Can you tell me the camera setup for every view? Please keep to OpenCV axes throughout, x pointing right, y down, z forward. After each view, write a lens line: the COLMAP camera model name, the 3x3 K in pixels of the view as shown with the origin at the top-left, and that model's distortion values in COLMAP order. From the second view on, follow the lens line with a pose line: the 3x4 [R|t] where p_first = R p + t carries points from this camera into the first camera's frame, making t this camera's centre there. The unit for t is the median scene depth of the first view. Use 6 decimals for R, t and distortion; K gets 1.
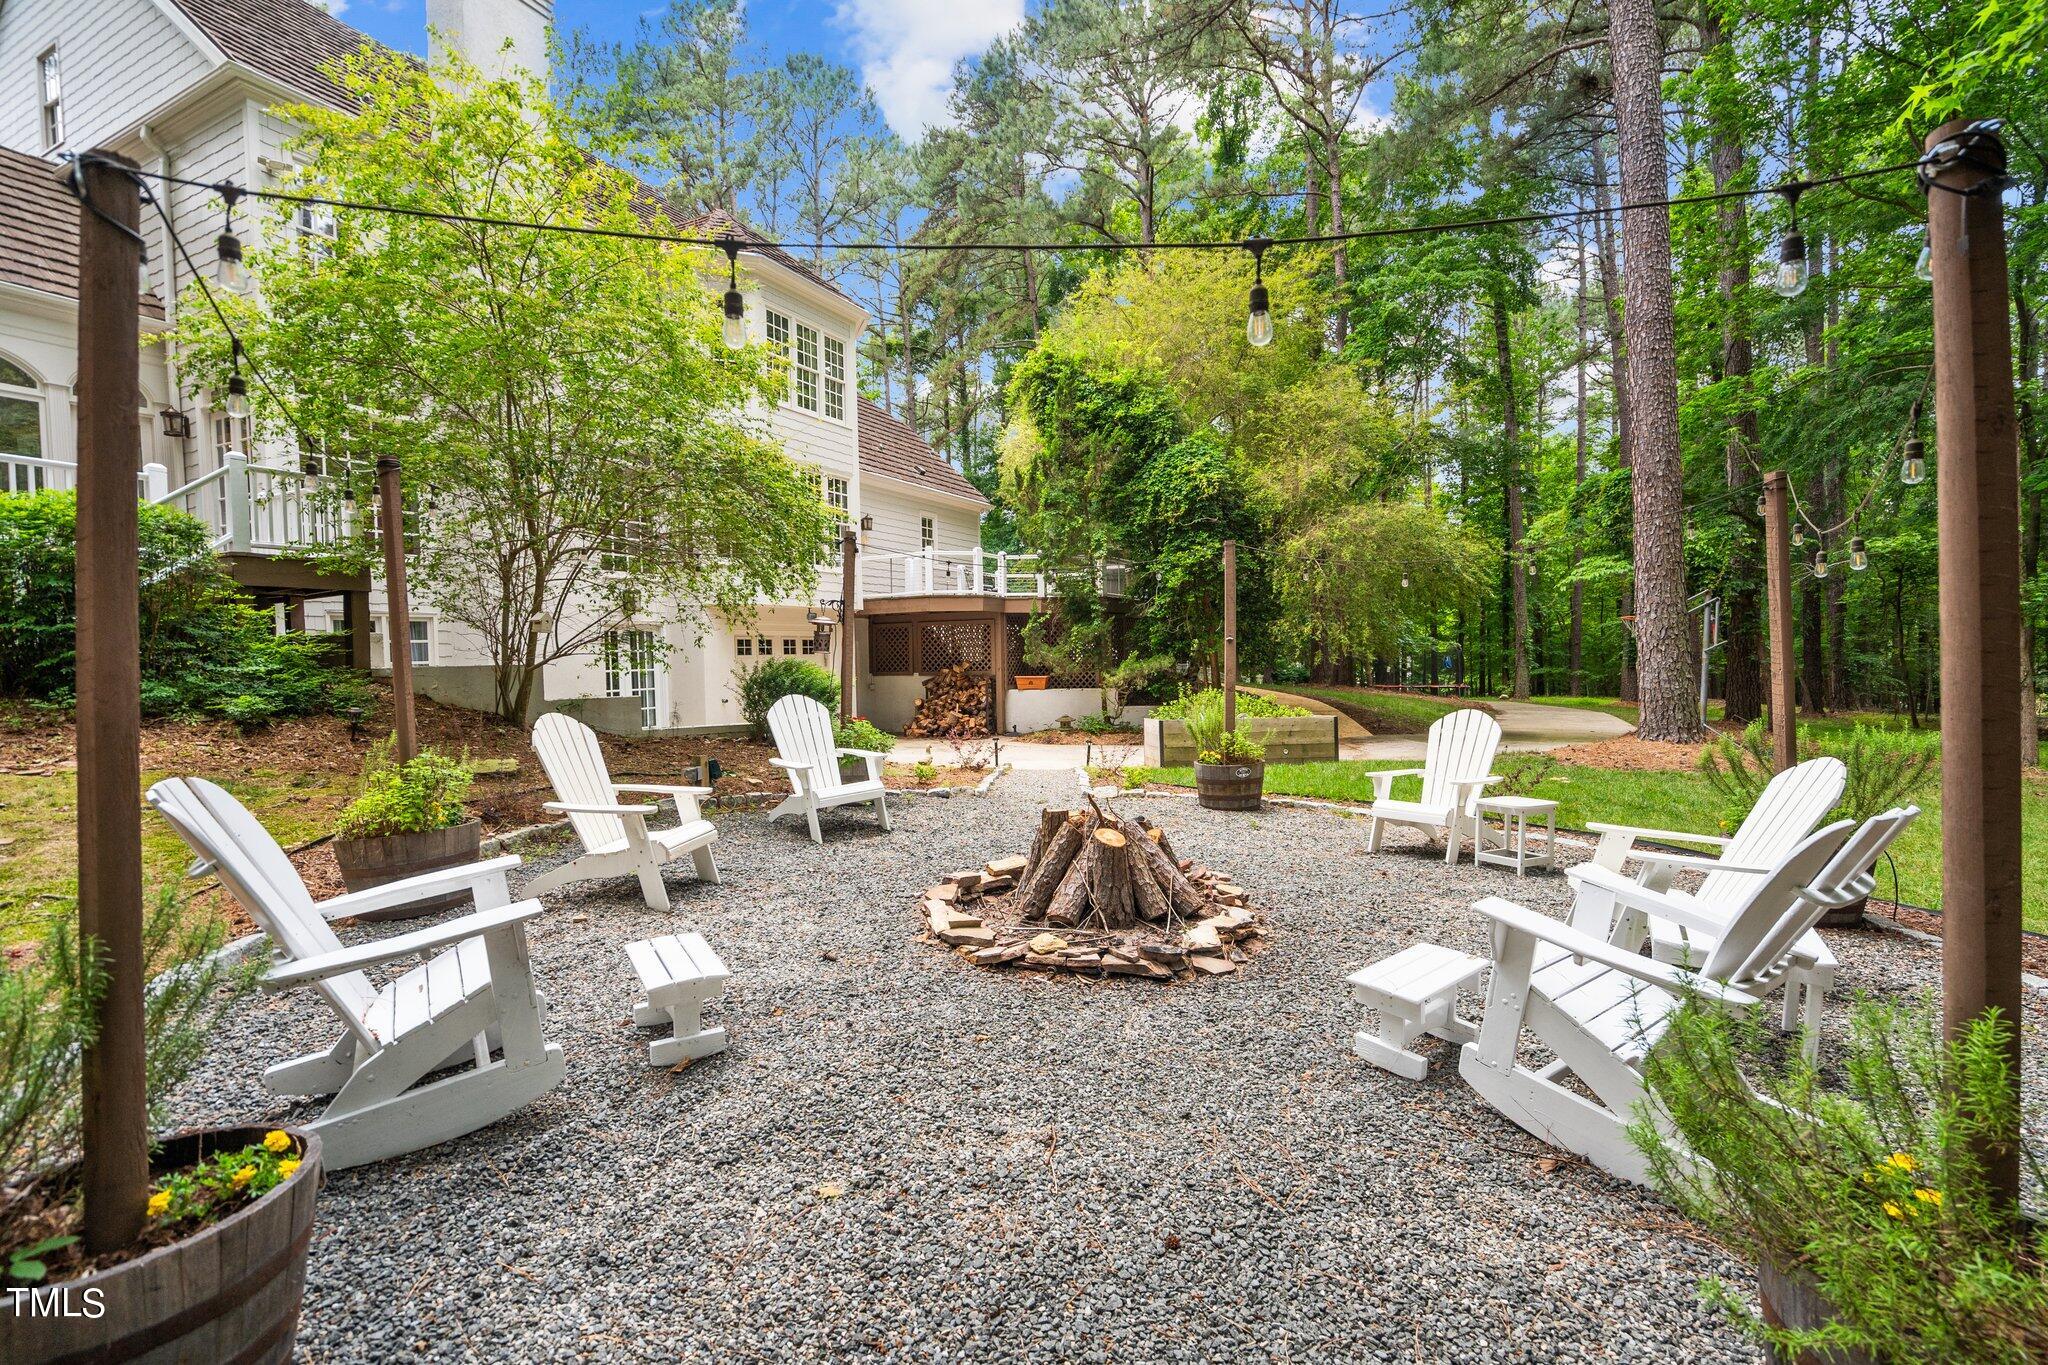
lens RADIAL K [[934.4, 0, 1035.6], [0, 934.4, 693.0], [0, 0, 1]] dist [-0.008406, 0.003089]
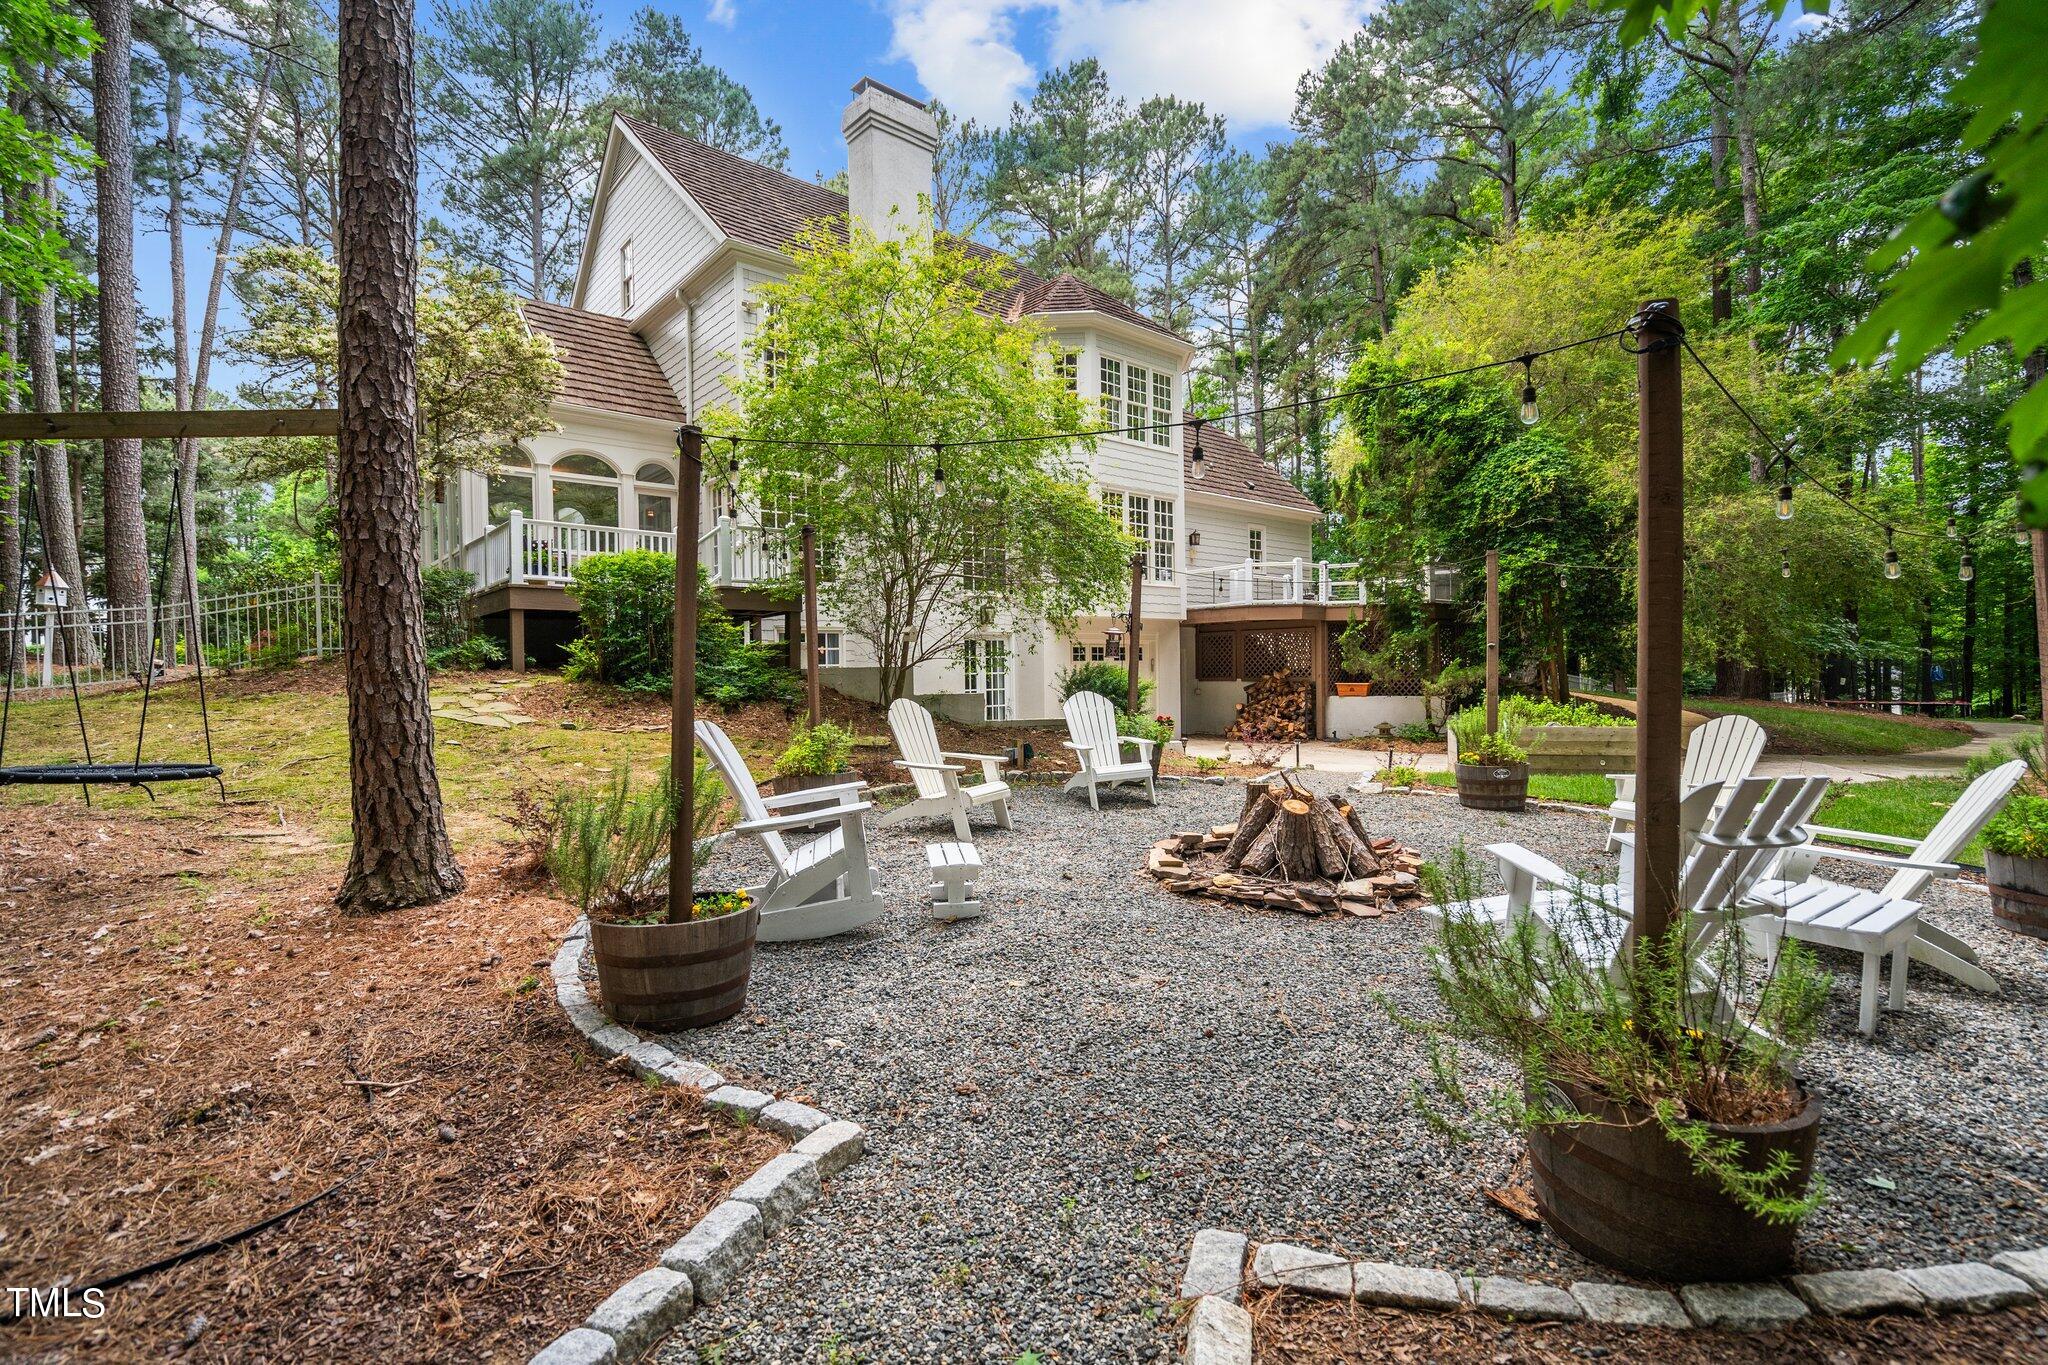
lens RADIAL K [[934.4, 0, 1017.6], [0, 934.4, 678.5], [0, 0, 1]] dist [-0.008406, 0.003089]
pose [[0.921881, 0.009636, -0.387353, 0.103823], [-0.018989, 0.999613, -0.020324, 0.009066], [0.387007, 0.026092, 0.921707, -0.130229]]
